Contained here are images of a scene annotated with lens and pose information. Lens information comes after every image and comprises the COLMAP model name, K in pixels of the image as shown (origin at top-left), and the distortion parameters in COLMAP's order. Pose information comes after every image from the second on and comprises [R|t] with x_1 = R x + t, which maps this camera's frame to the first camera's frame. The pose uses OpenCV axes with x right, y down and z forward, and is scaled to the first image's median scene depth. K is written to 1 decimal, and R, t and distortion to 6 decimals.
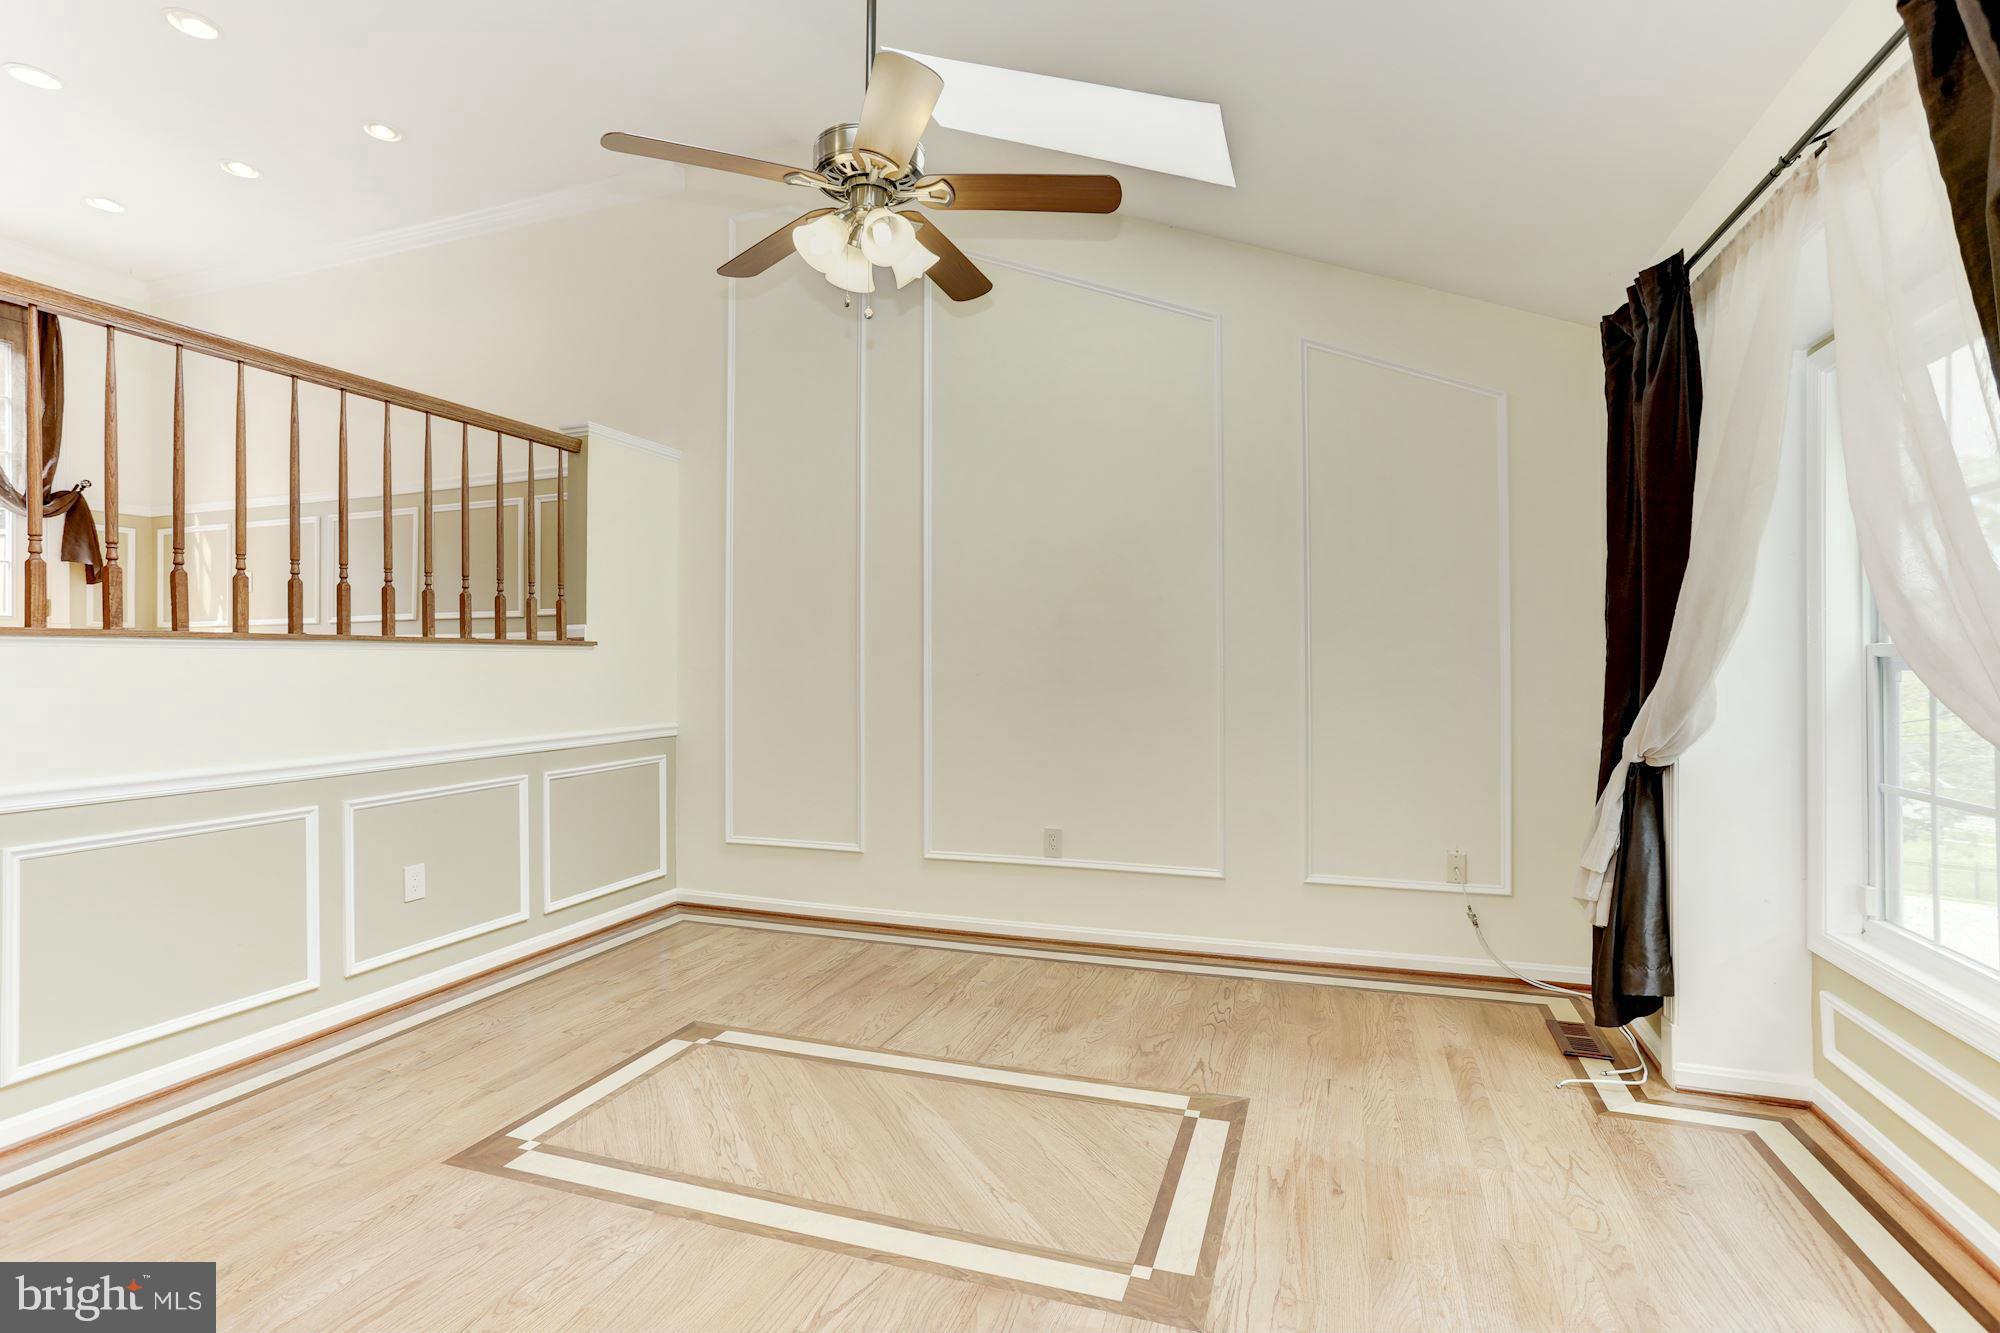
lens RADIAL K [[981.0, 0, 1005.6], [0, 981.0, 658.9], [0, 0, 1]] dist [-0.066000, 0.041790]
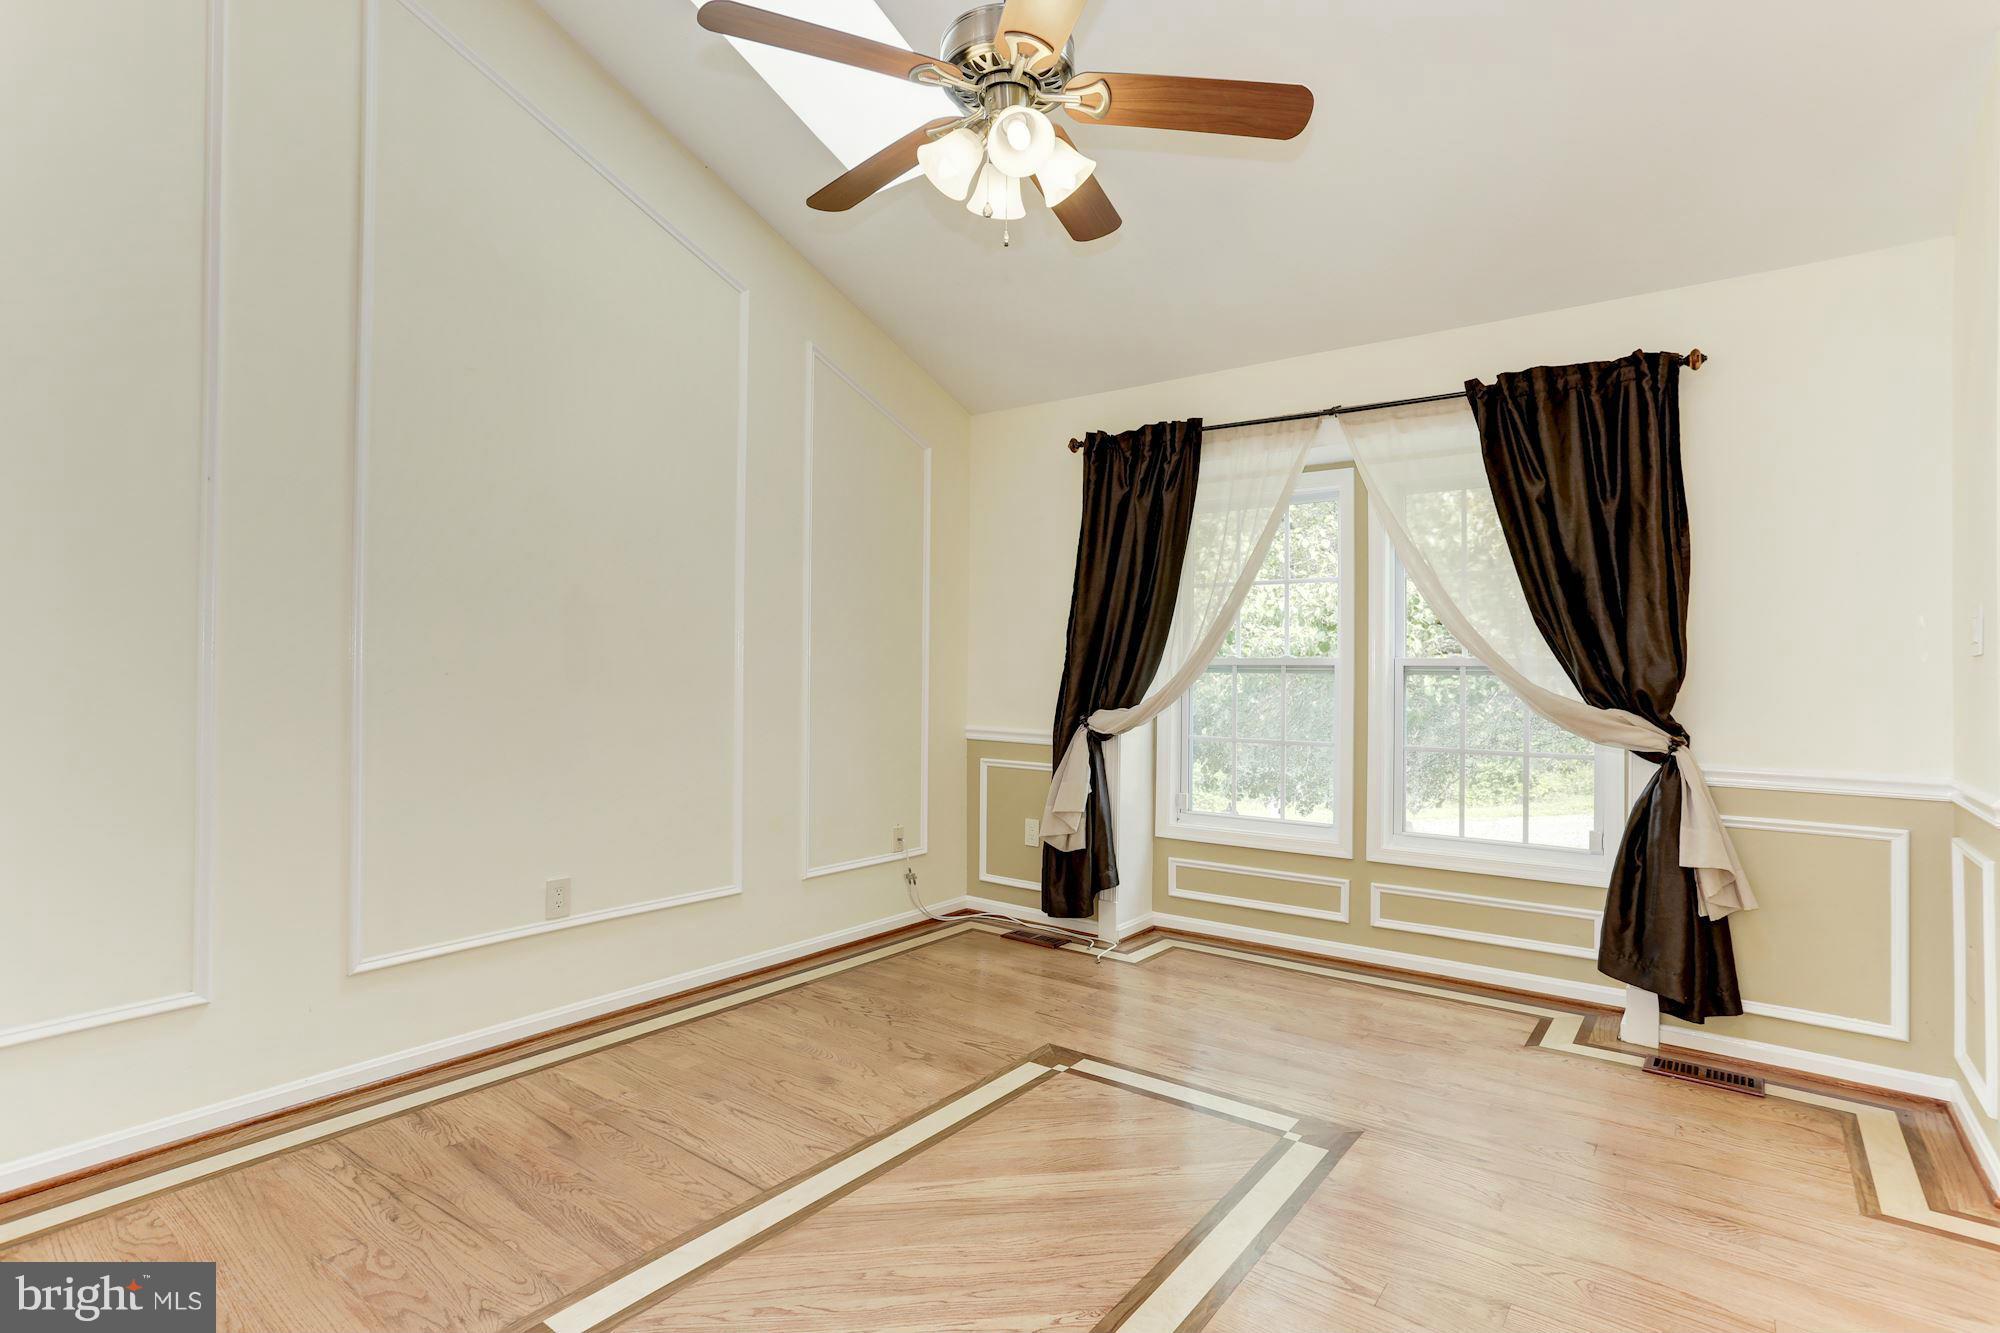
lens RADIAL K [[981.0, 0, 1005.6], [0, 981.0, 658.9], [0, 0, 1]] dist [-0.066000, 0.041790]
pose [[0.309500, 0.014415, 0.950790, -0.749598], [-0.010936, 0.999873, -0.011599, 0.009609], [-0.950837, -0.006807, 0.309618, 0.597321]]
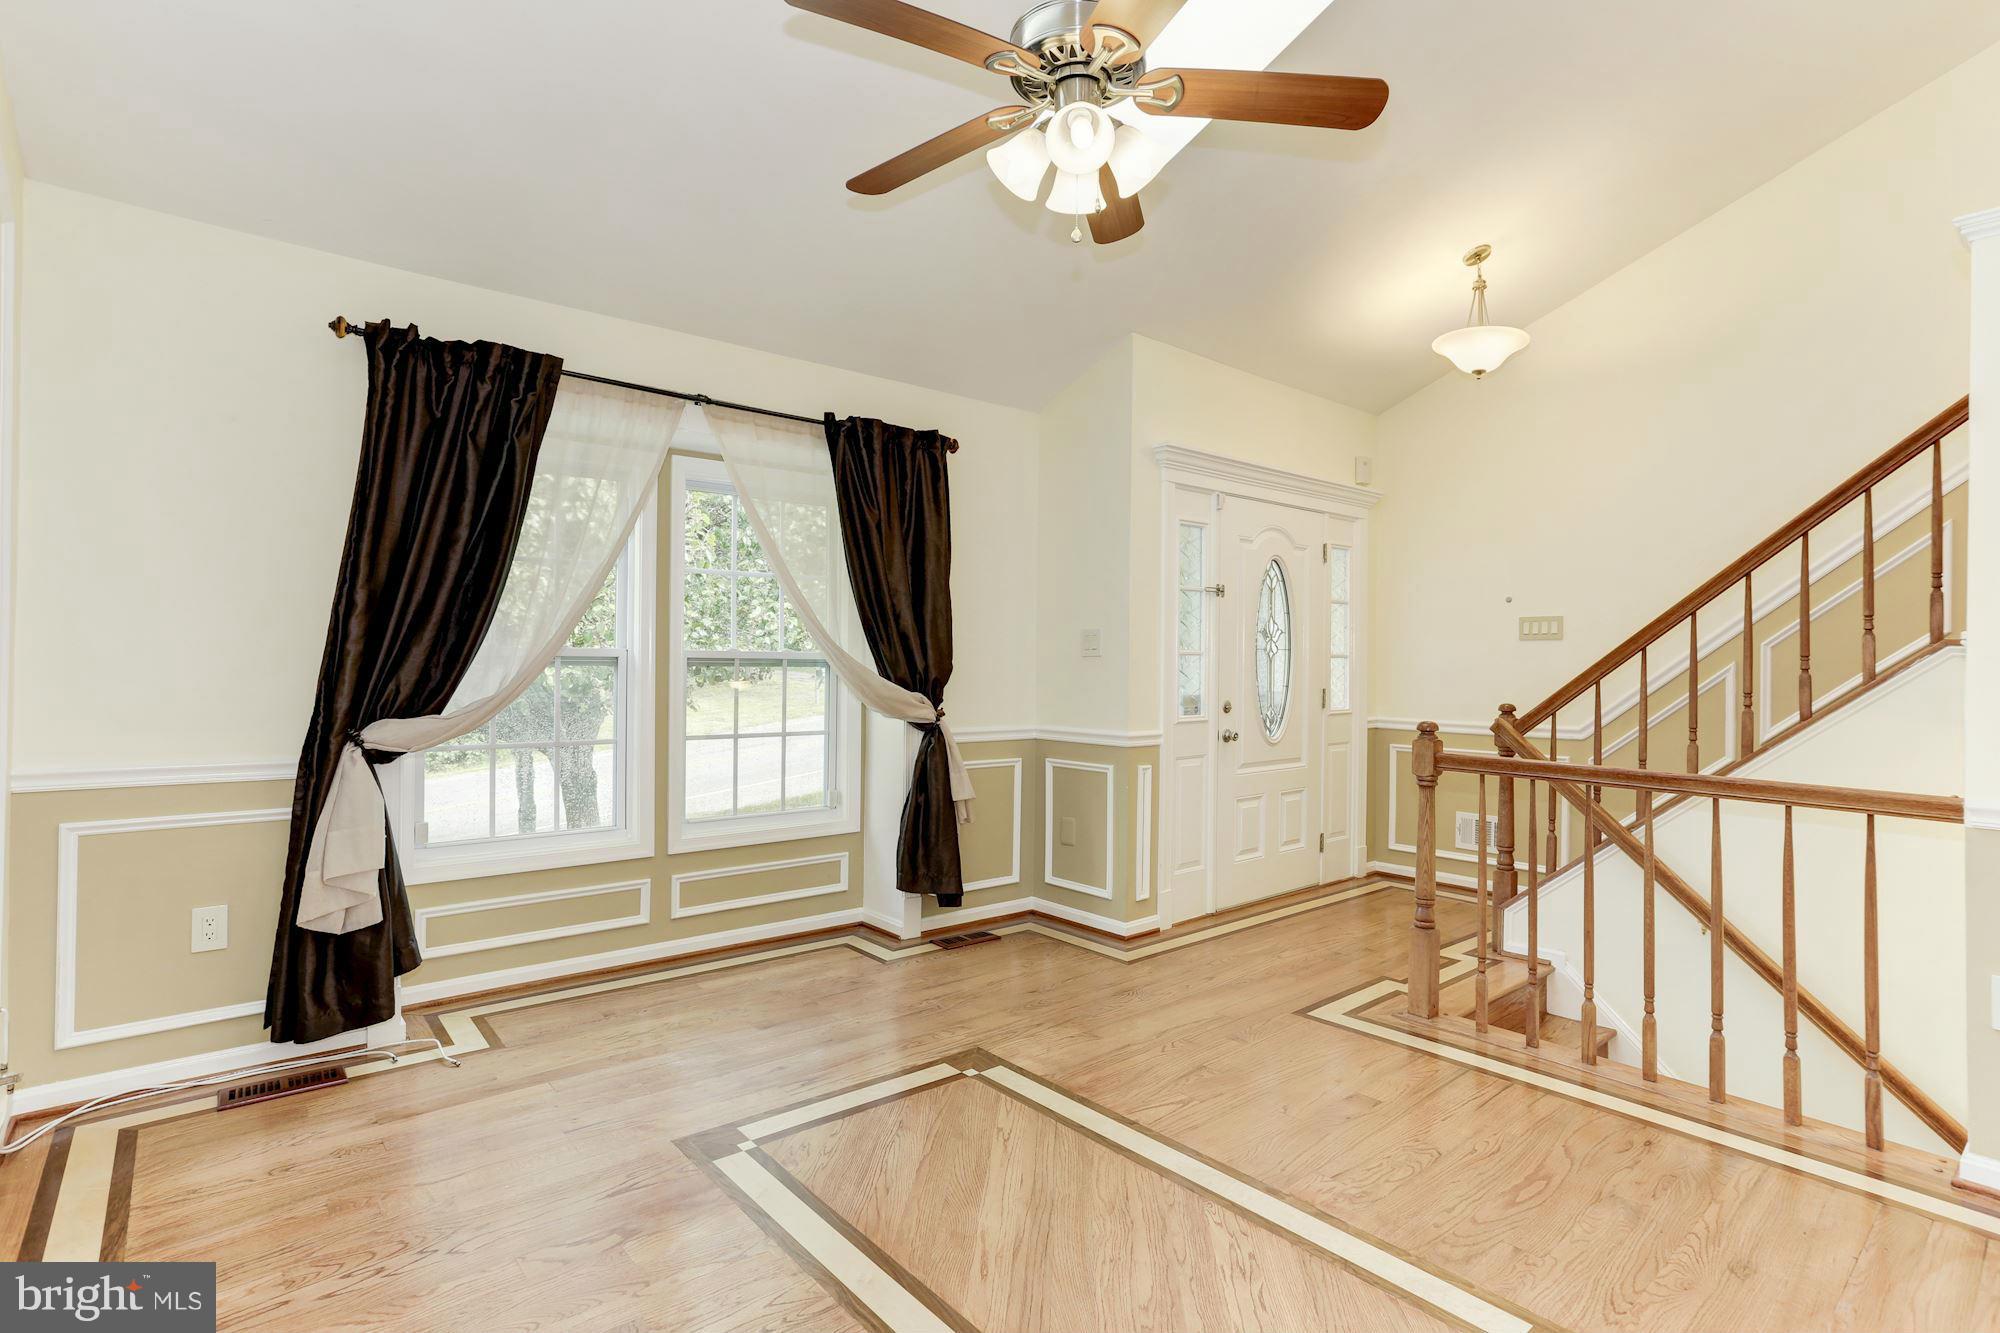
lens RADIAL K [[981.0, 0, 1005.6], [0, 981.0, 658.9], [0, 0, 1]] dist [-0.066000, 0.041790]
pose [[-0.862433, -0.004305, 0.506154, -0.407277], [-0.009448, 0.999927, -0.007595, 0.005787], [-0.506084, -0.011332, -0.862410, 1.399223]]
